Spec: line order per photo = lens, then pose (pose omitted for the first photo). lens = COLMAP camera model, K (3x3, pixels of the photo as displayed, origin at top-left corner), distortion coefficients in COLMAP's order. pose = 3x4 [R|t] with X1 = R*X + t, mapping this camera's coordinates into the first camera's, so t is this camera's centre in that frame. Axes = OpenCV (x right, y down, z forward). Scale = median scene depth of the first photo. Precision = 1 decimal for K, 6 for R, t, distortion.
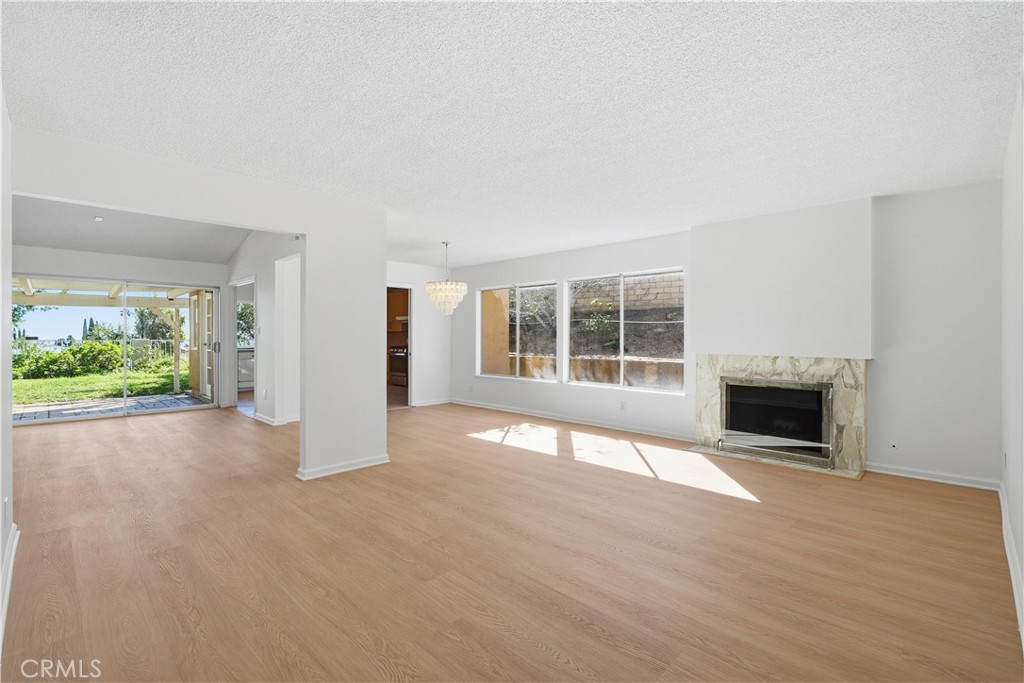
lens RADIAL K [[465.6, 0, 516.5], [0, 465.6, 337.9], [0, 0, 1]] dist [-0.004036, 0.000059]
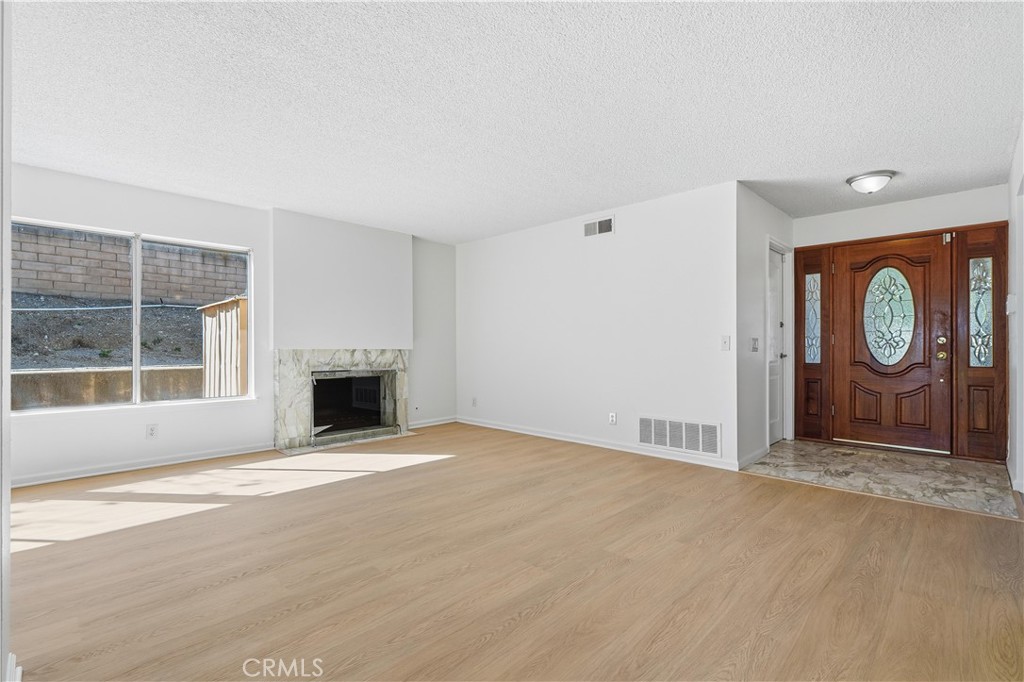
lens RADIAL K [[470.2, 0, 515.3], [0, 470.2, 344.4], [0, 0, 1]] dist [-0.005041, 0.000298]
pose [[-0.011262, 0.000517, 0.999936, -0.614286], [0.002051, 0.999998, -0.000494, 0.029555], [-0.999934, 0.002045, -0.011263, 0.639580]]
